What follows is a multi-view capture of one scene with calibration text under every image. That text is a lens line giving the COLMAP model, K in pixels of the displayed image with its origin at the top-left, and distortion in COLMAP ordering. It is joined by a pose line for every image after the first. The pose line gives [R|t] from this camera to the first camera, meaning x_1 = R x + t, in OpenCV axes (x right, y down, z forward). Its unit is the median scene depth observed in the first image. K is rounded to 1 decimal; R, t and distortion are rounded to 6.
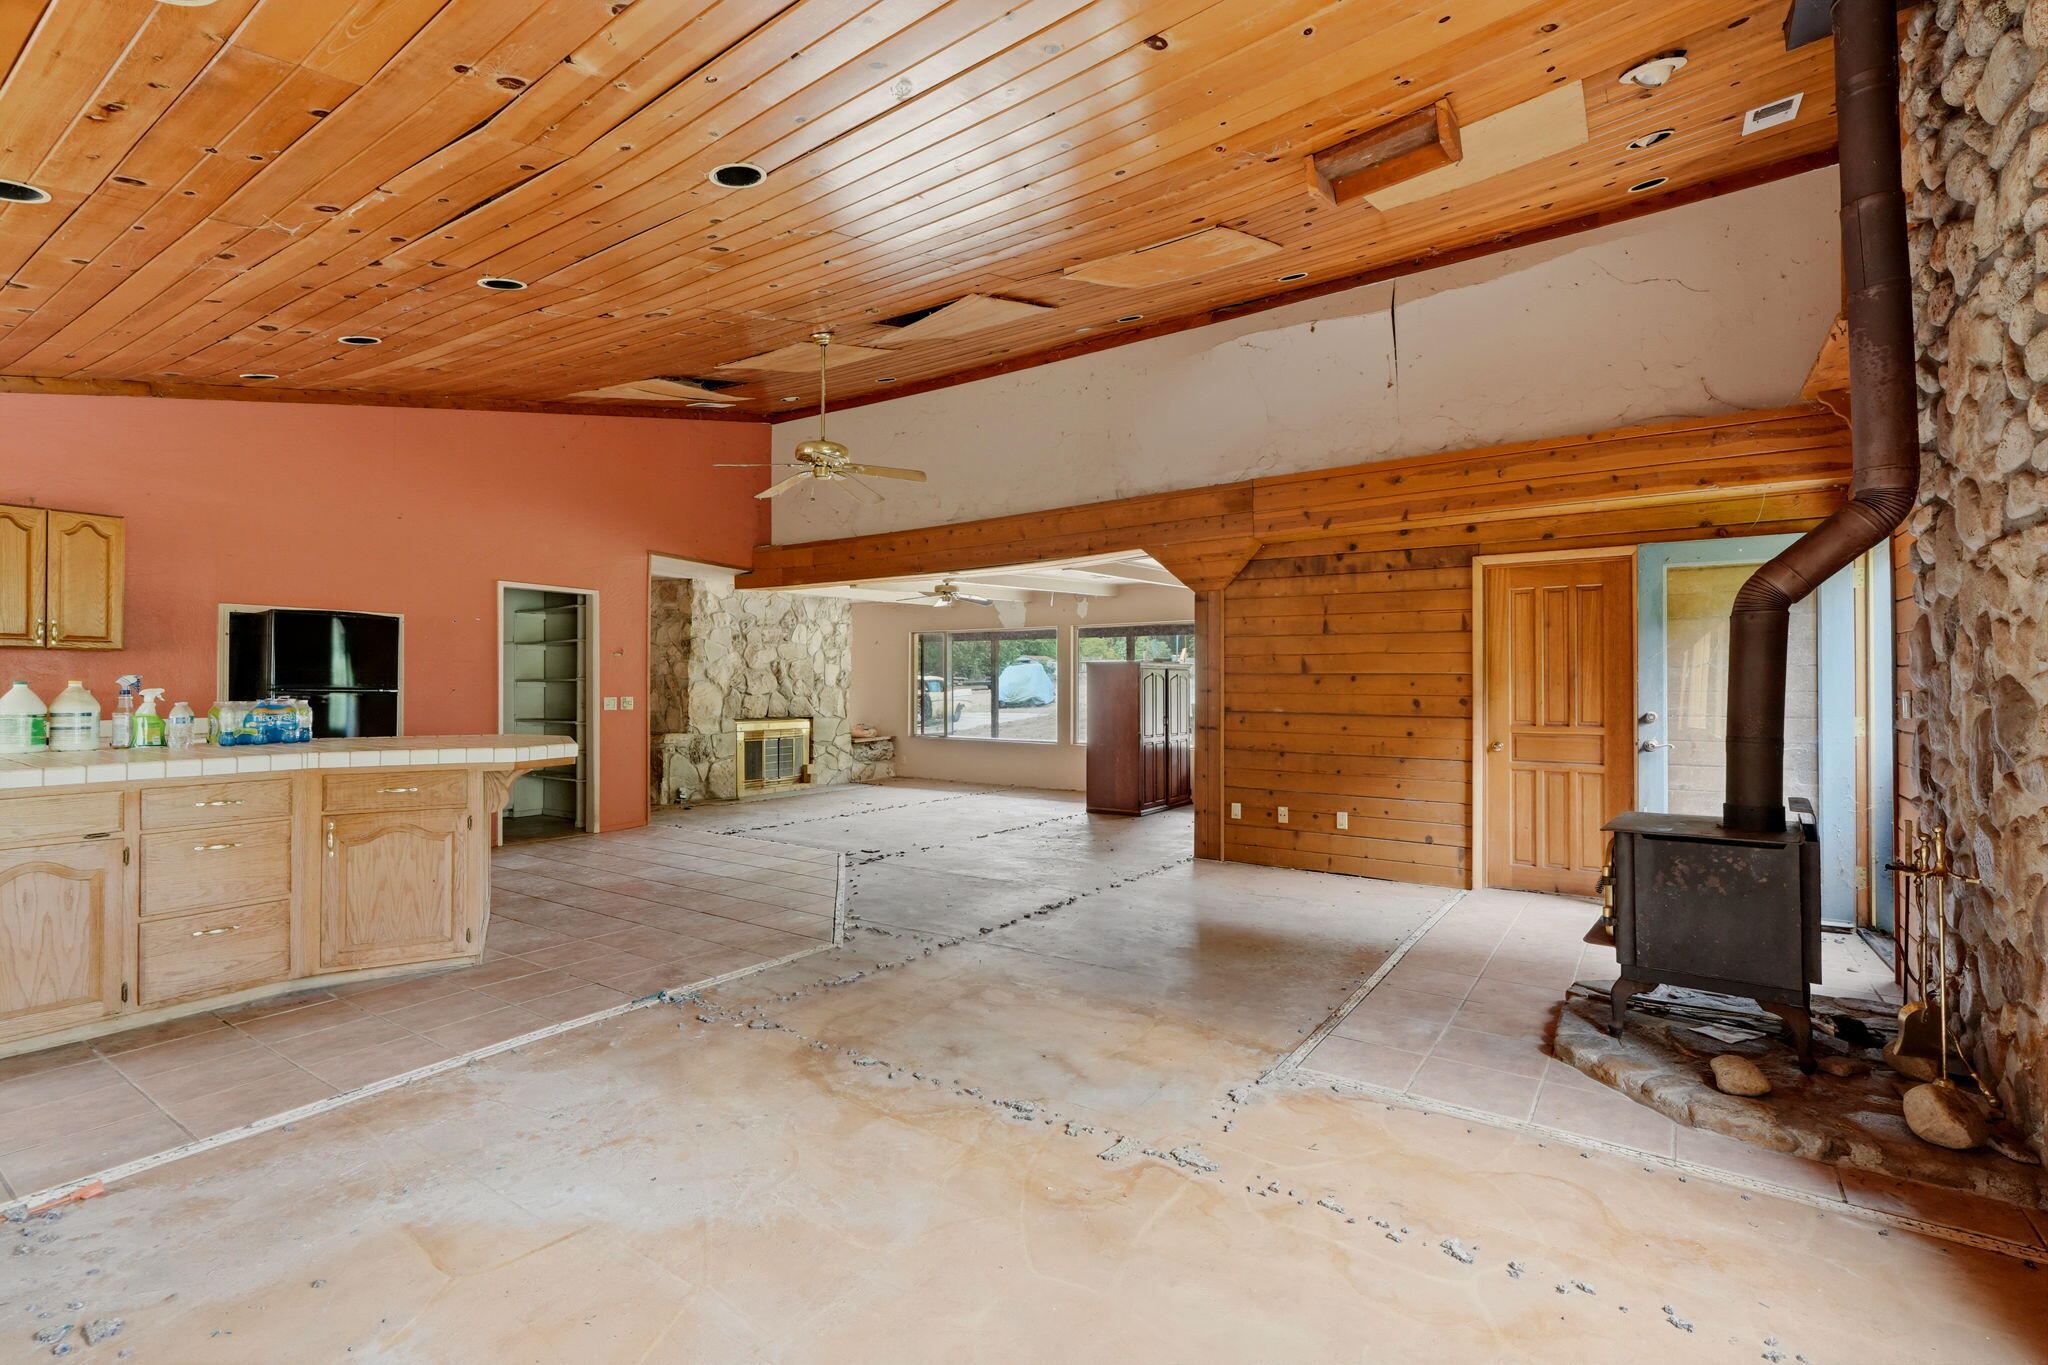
lens RADIAL K [[921.2, 0, 1024.0], [0, 921.2, 682.5], [0, 0, 1]] dist [-0.002719, -0.000305]
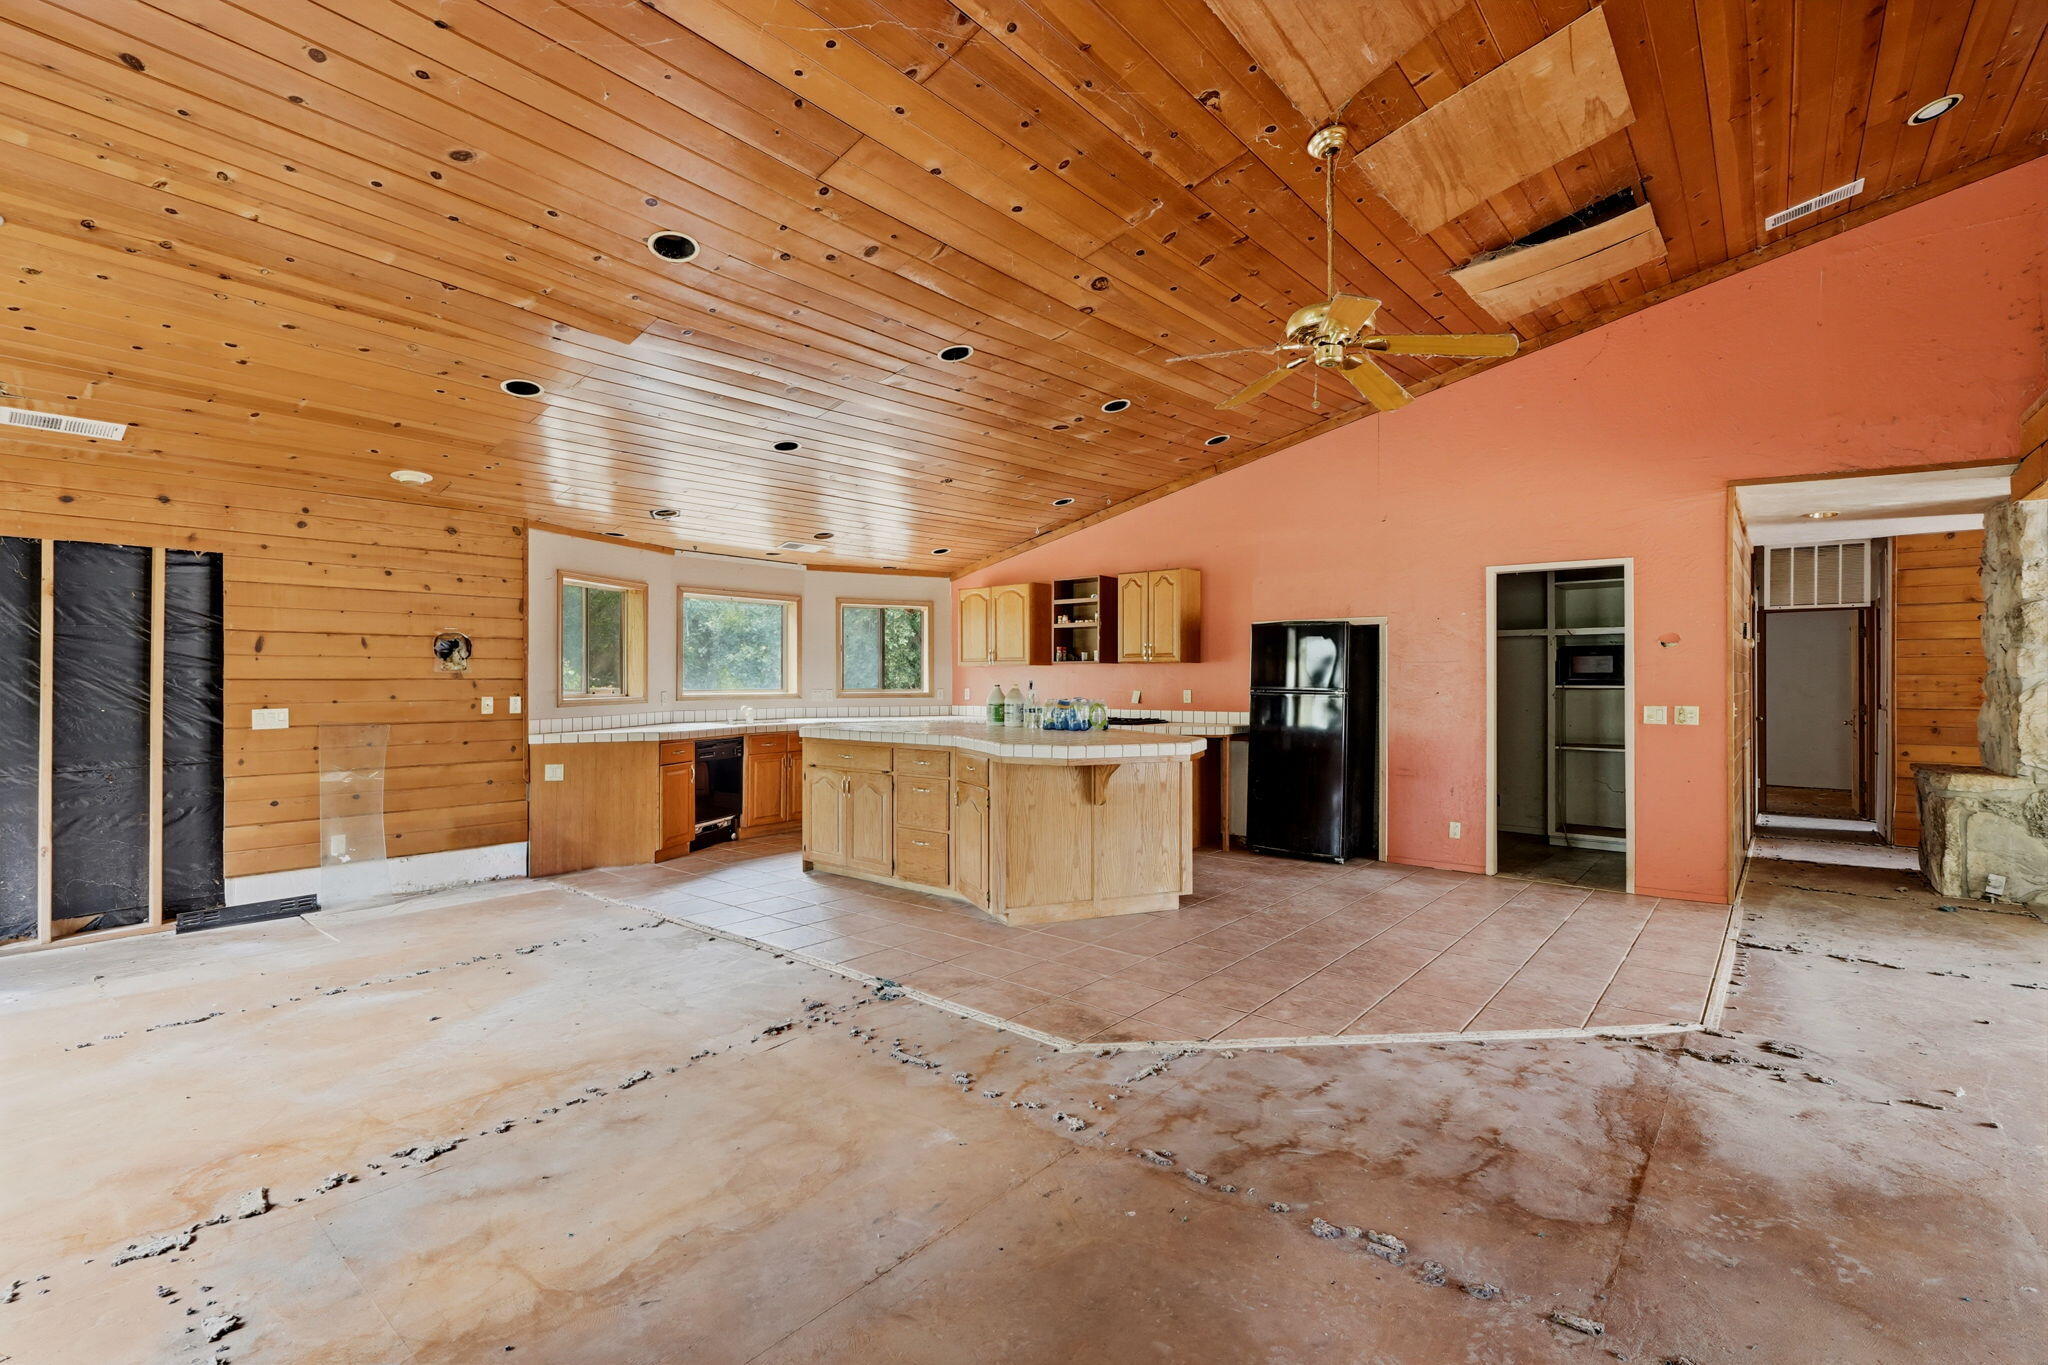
lens RADIAL K [[921.2, 0, 1024.0], [0, 921.2, 682.5], [0, 0, 1]] dist [-0.002719, -0.000305]
pose [[-0.102917, -0.001326, -0.994689, 0.577883], [0.000372, 0.999999, -0.001371, -0.002284], [0.994690, -0.000512, -0.102917, 1.150518]]
